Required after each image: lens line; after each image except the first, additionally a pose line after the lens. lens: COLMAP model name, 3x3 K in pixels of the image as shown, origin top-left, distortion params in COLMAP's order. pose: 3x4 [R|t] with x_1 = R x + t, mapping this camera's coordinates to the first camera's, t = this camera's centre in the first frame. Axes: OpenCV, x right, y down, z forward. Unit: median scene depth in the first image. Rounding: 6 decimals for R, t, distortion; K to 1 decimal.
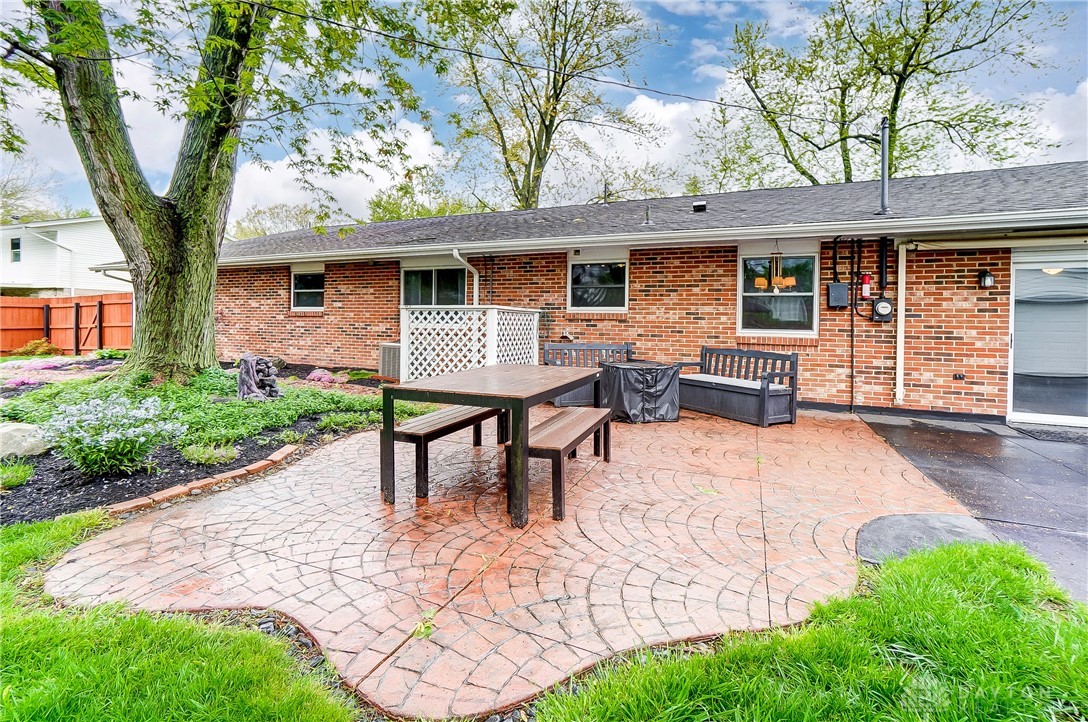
lens RADIAL K [[474.8, 0, 544.3], [0, 474.8, 359.1], [0, 0, 1]] dist [0.000297, 0.000185]
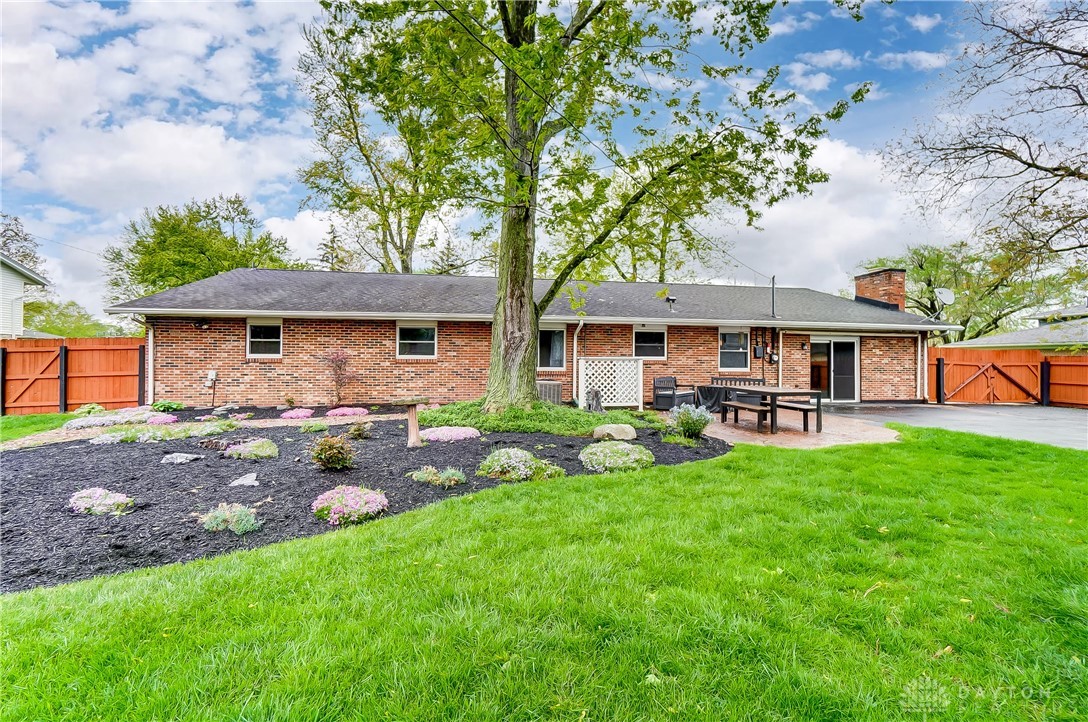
lens RADIAL K [[474.8, 0, 544.0], [0, 474.8, 364.7], [0, 0, 1]] dist [0.000297, 0.000185]
pose [[0.838790, -0.003196, 0.544446, -1.230102], [0.055306, 0.995310, -0.079363, 0.039648], [-0.541639, 0.096680, 0.835033, -0.258958]]
